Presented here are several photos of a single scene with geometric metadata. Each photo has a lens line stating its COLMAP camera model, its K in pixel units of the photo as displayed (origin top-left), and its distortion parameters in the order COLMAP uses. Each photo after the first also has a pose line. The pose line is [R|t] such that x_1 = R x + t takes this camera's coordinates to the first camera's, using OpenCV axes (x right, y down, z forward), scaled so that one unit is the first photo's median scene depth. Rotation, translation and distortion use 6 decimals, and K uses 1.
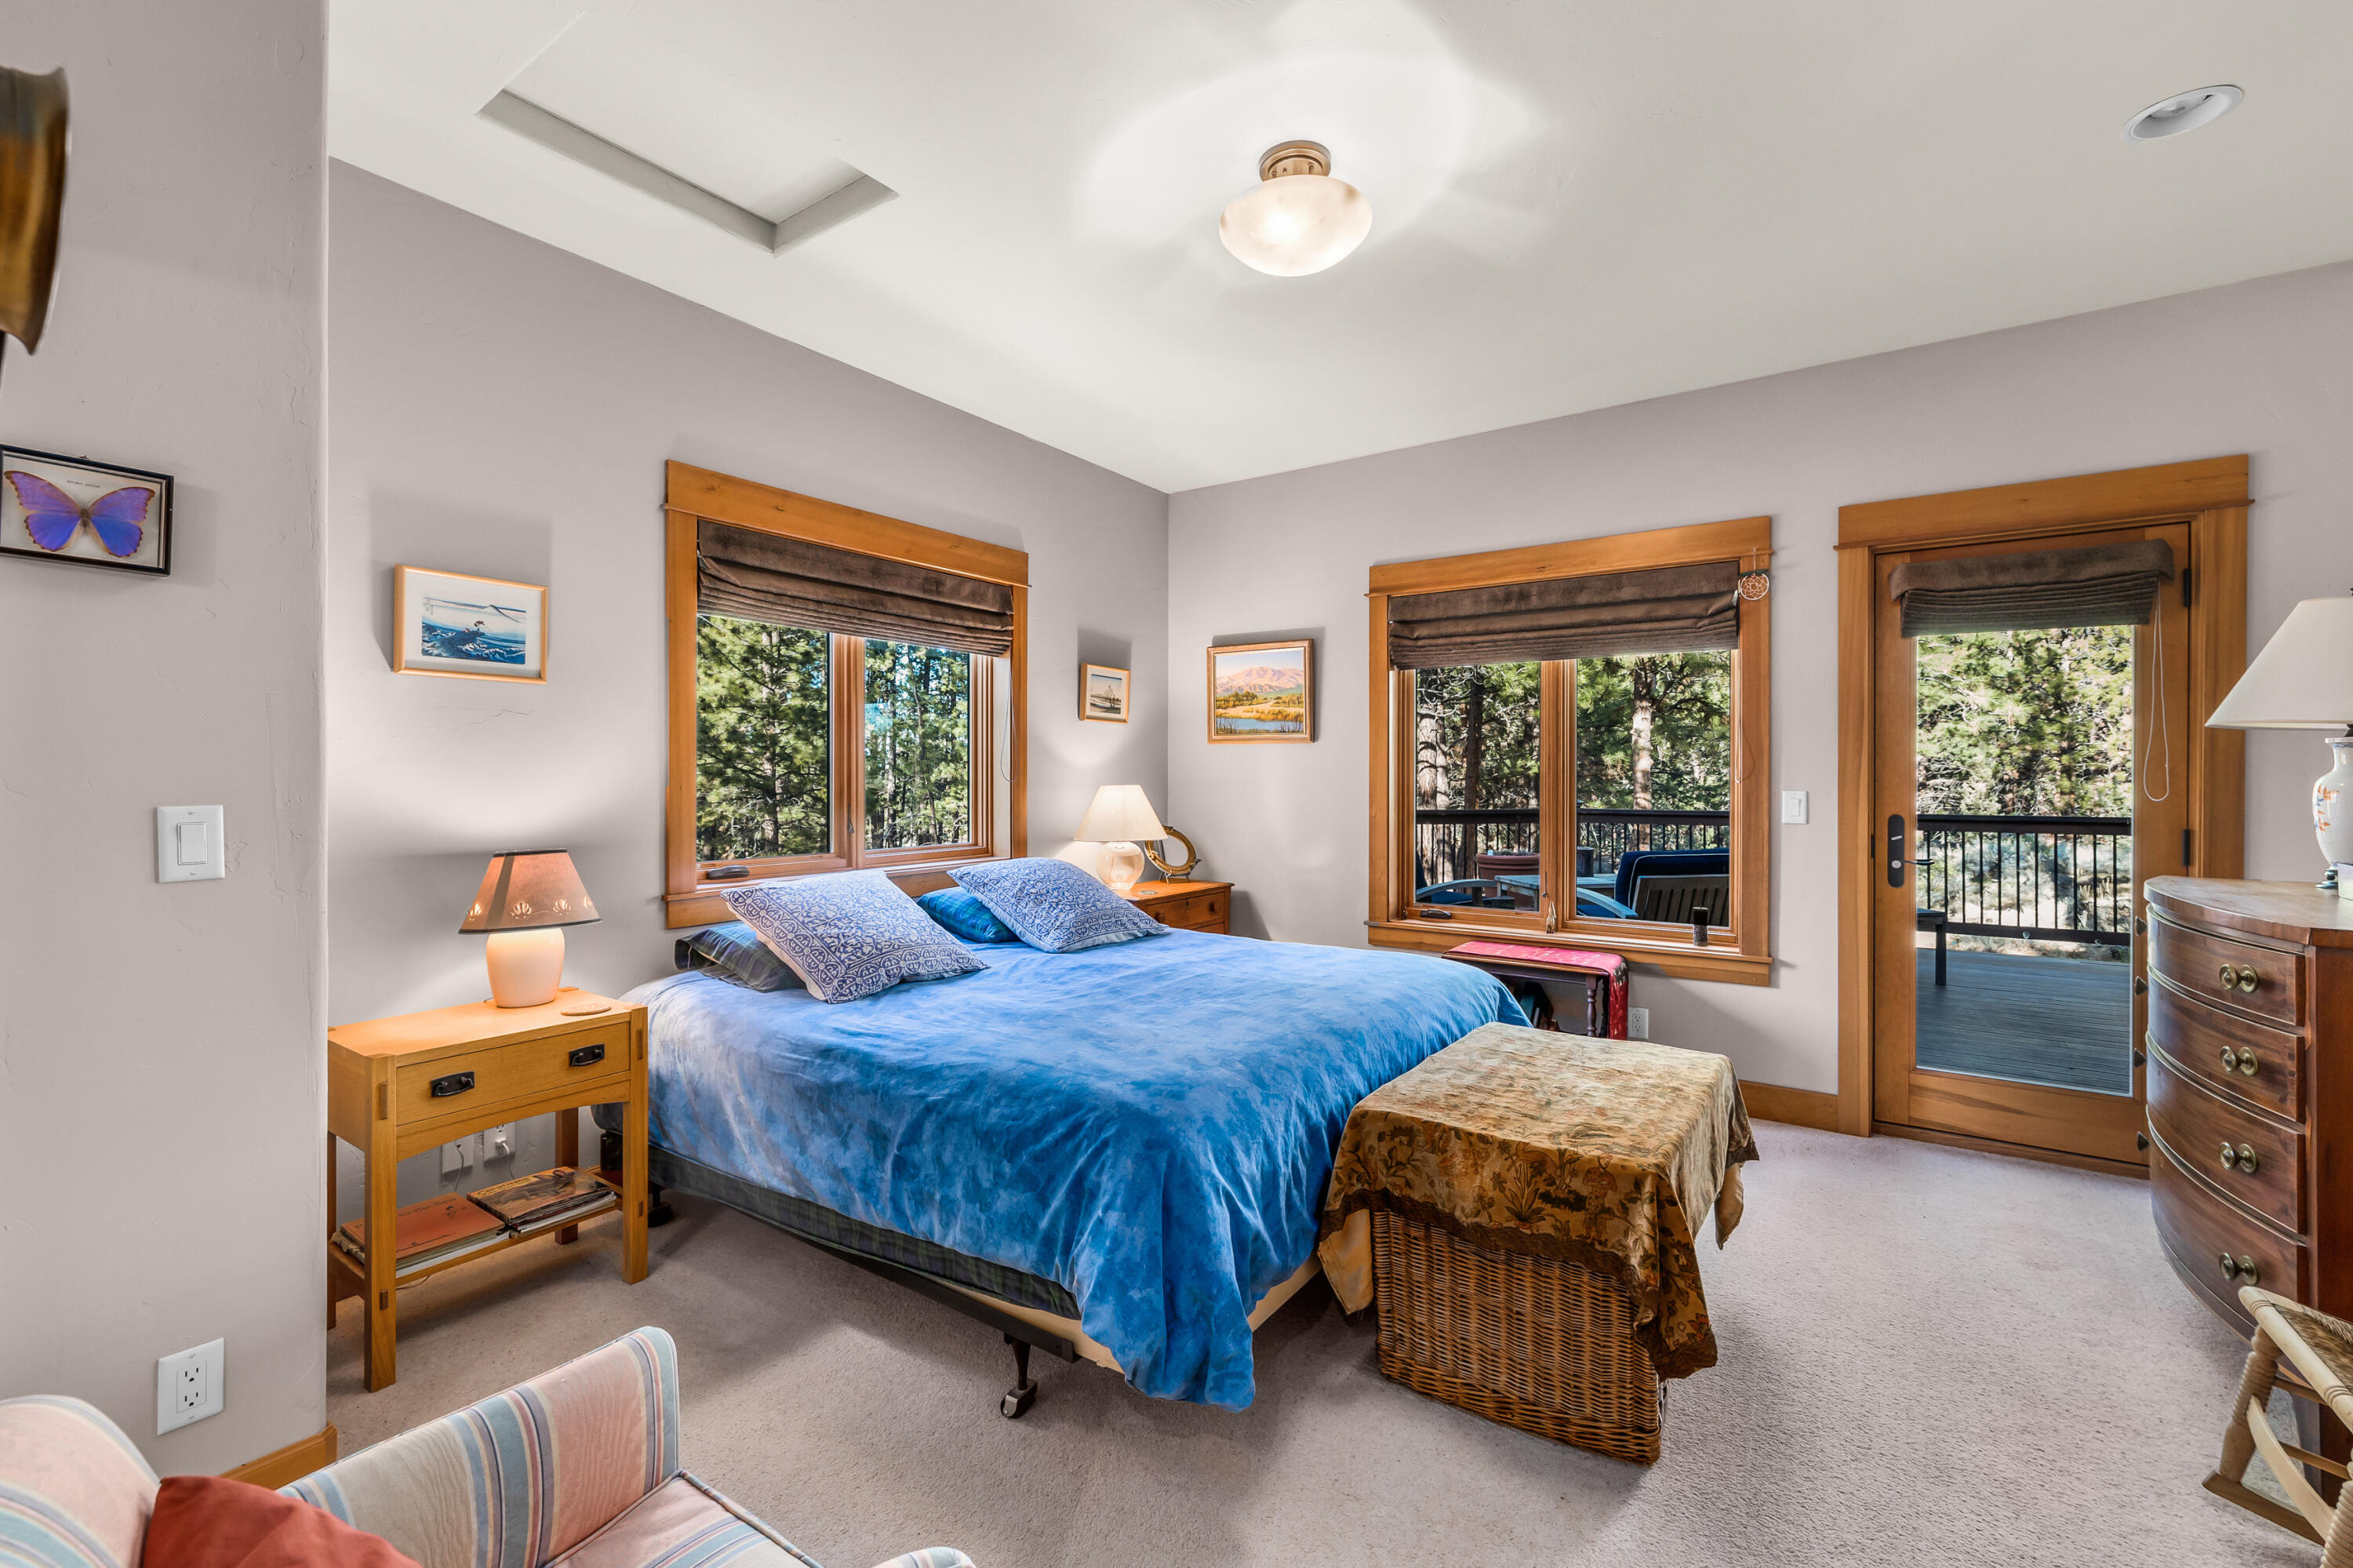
lens RADIAL K [[1023.7, 0, 1170.3], [0, 1023.7, 782.1], [0, 0, 1]] dist [-0.000858, -0.000262]
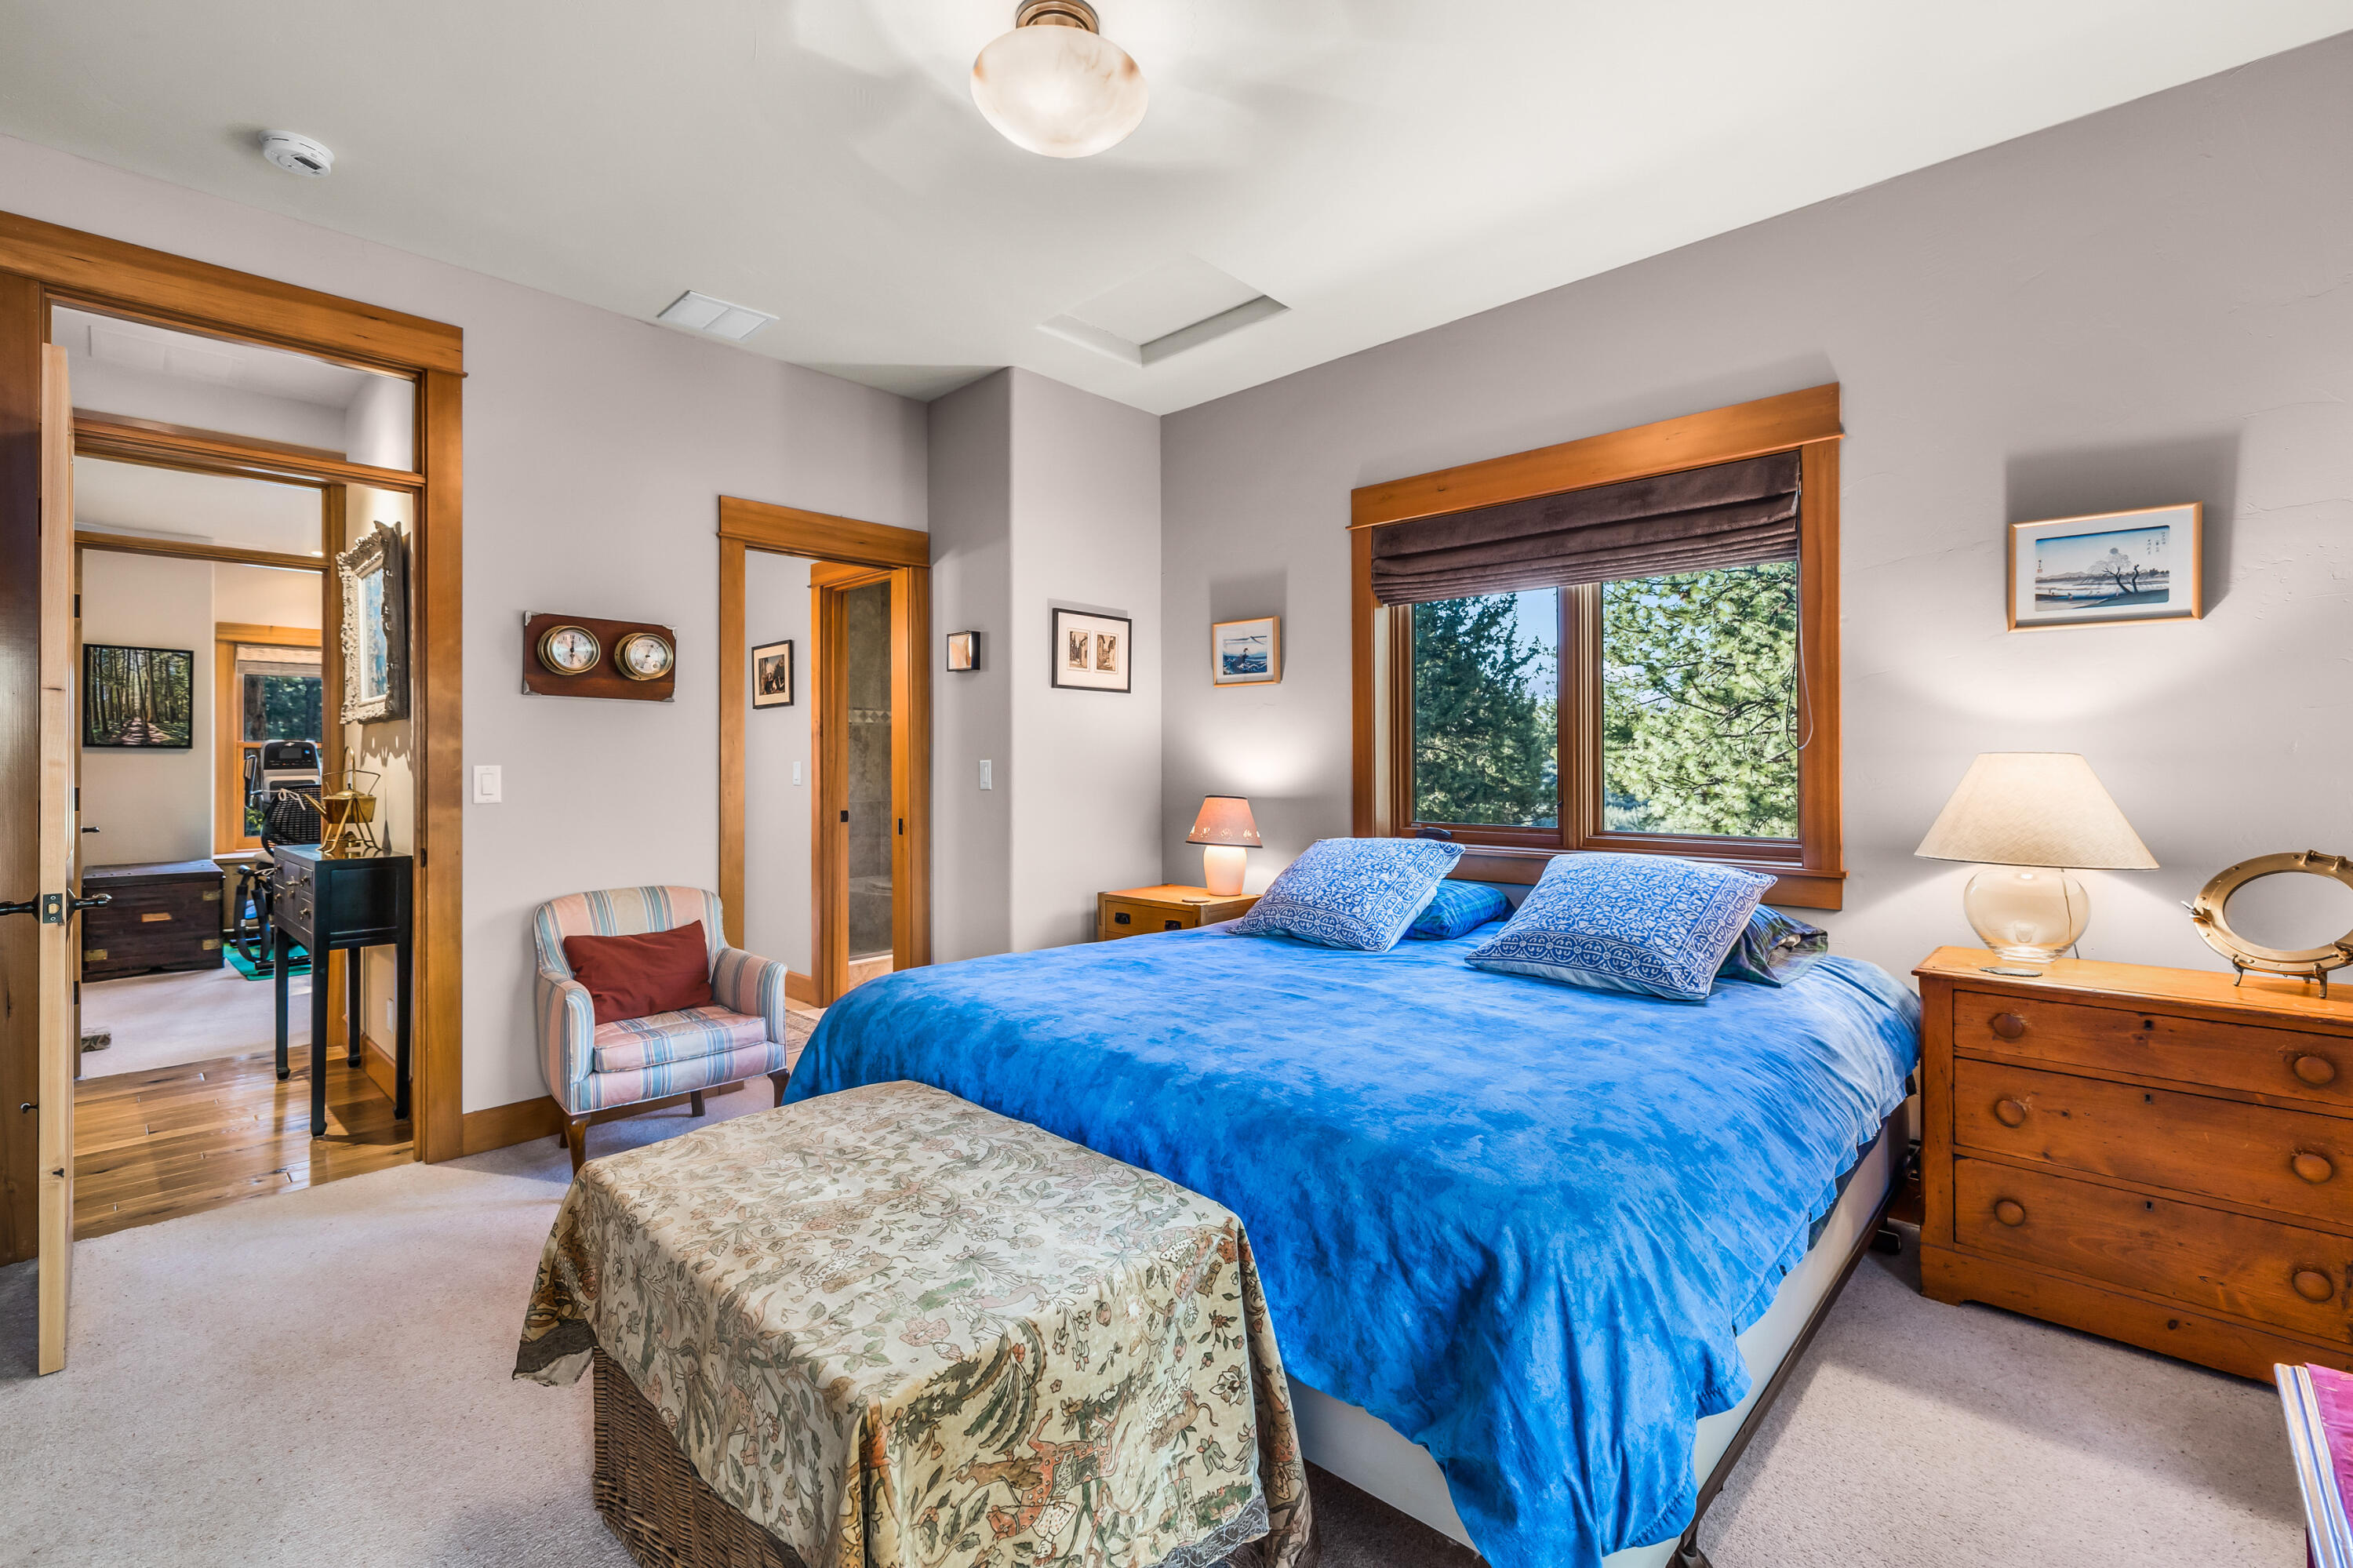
lens RADIAL K [[1023.7, 0, 1173.1], [0, 1023.7, 763.1], [0, 0, 1]] dist [-0.000858, -0.000262]
pose [[-0.161699, 0.002474, -0.986837, 0.755190], [-0.003490, 0.999989, 0.003079, 0.011712], [0.986834, 0.003942, -0.161688, 0.974332]]
